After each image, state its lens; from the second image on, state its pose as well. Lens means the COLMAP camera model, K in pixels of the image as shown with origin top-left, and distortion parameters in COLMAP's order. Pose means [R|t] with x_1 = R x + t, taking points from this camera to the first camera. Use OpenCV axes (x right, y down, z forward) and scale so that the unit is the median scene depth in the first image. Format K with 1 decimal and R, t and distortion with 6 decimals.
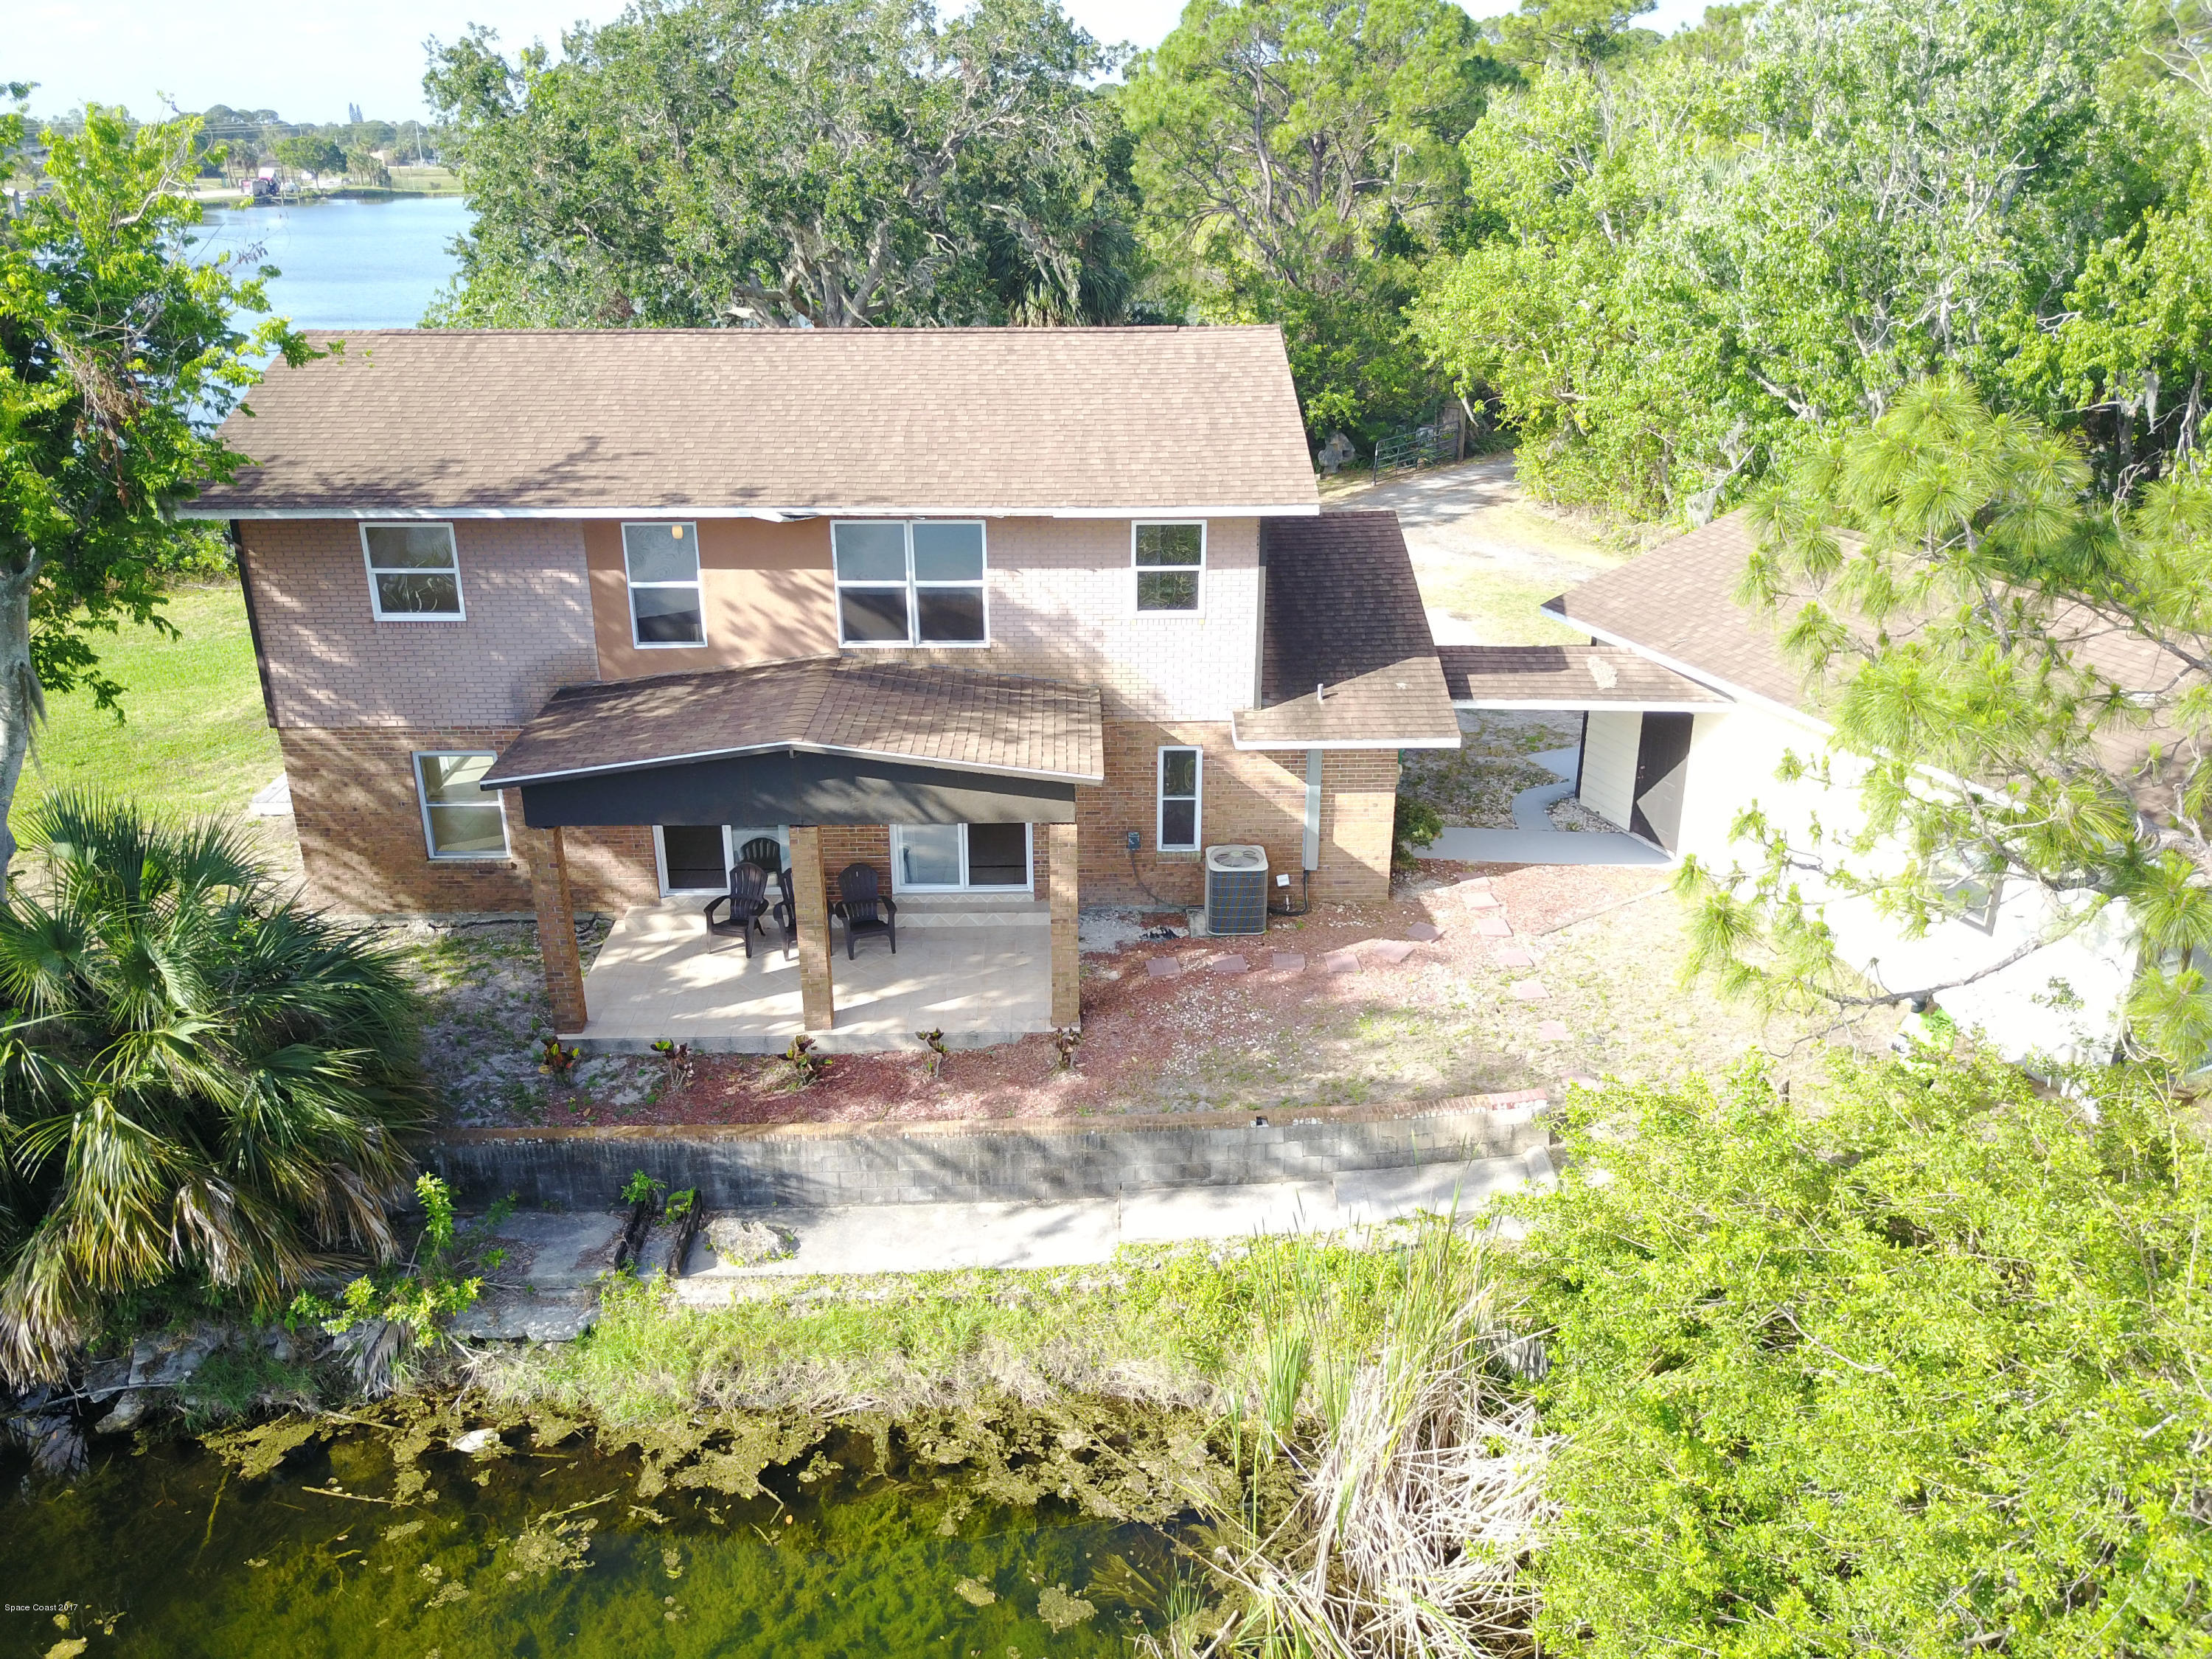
lens RADIAL K [[1666.5, 0, 1146.1], [0, 1666.5, 831.8], [0, 0, 1]] dist [0.005734, -0.077295]
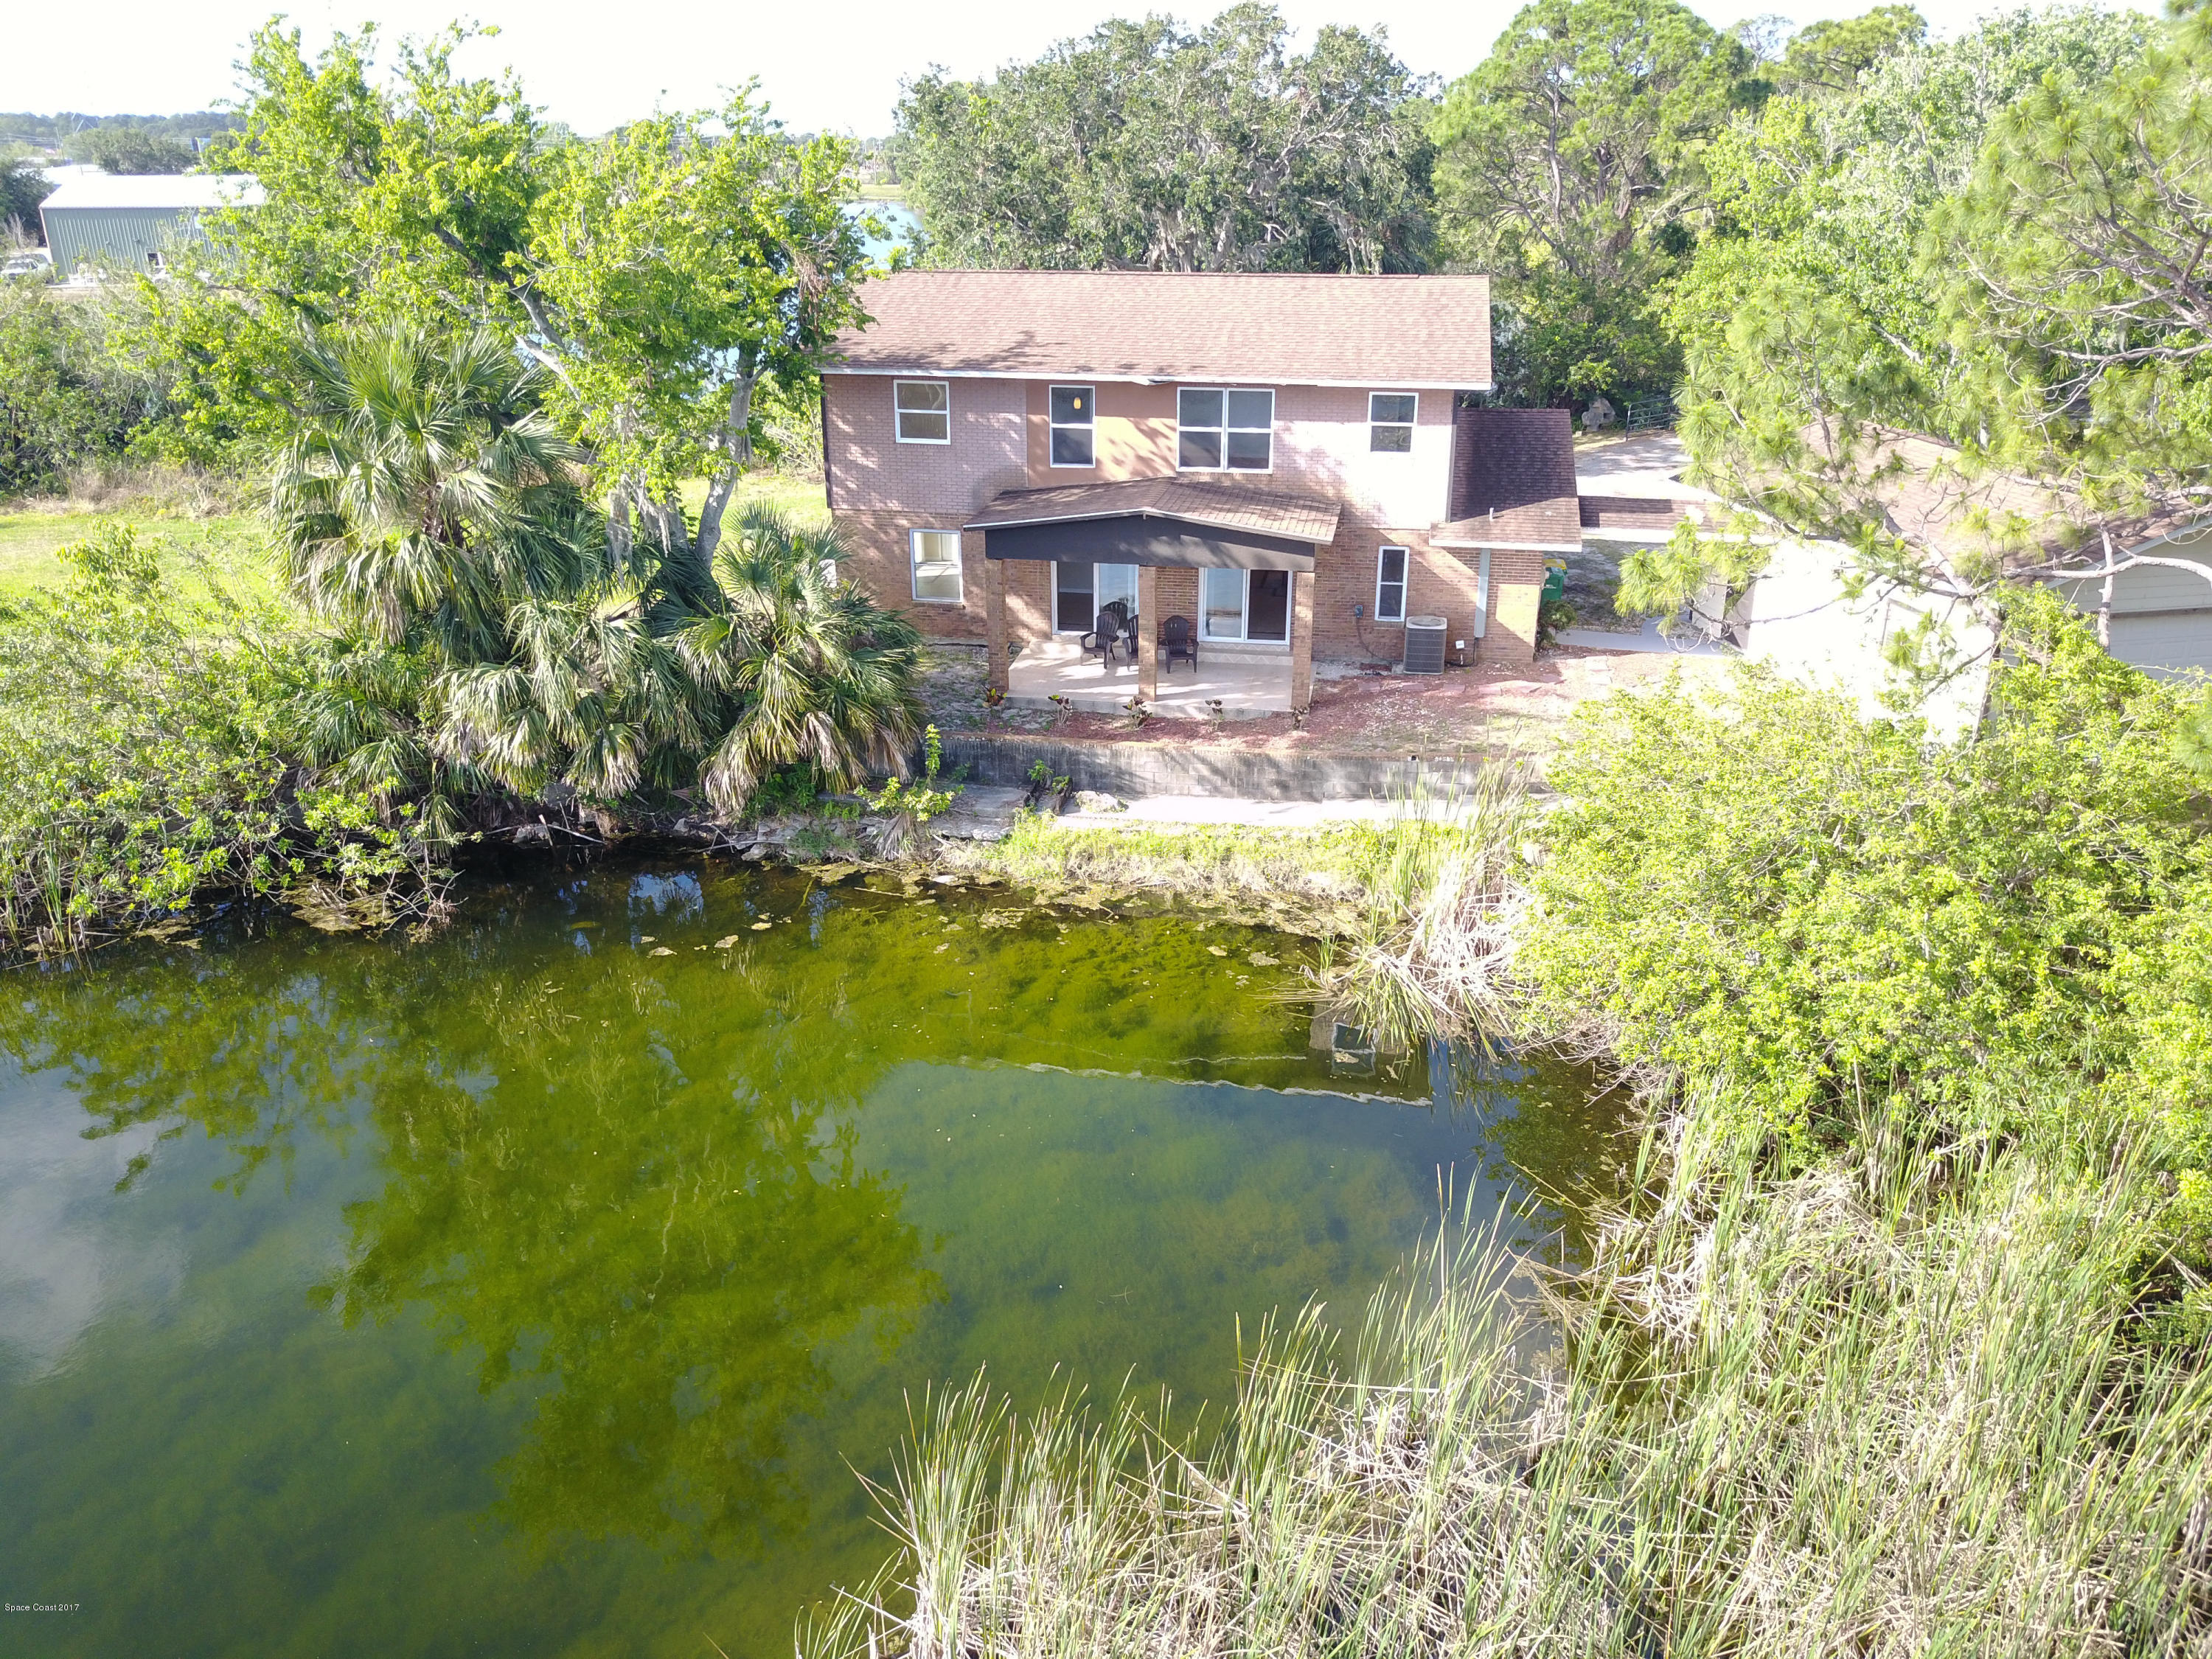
lens RADIAL K [[2199.1, 0, 1106.1], [0, 2199.1, 1167.8], [0, 0, 1]] dist [0.013134, -0.239537]
pose [[0.977793, 0.077423, -0.194747, 0.207758], [-0.069792, 0.996512, 0.045755, 0.461593], [0.197611, -0.031147, 0.979786, -1.075175]]
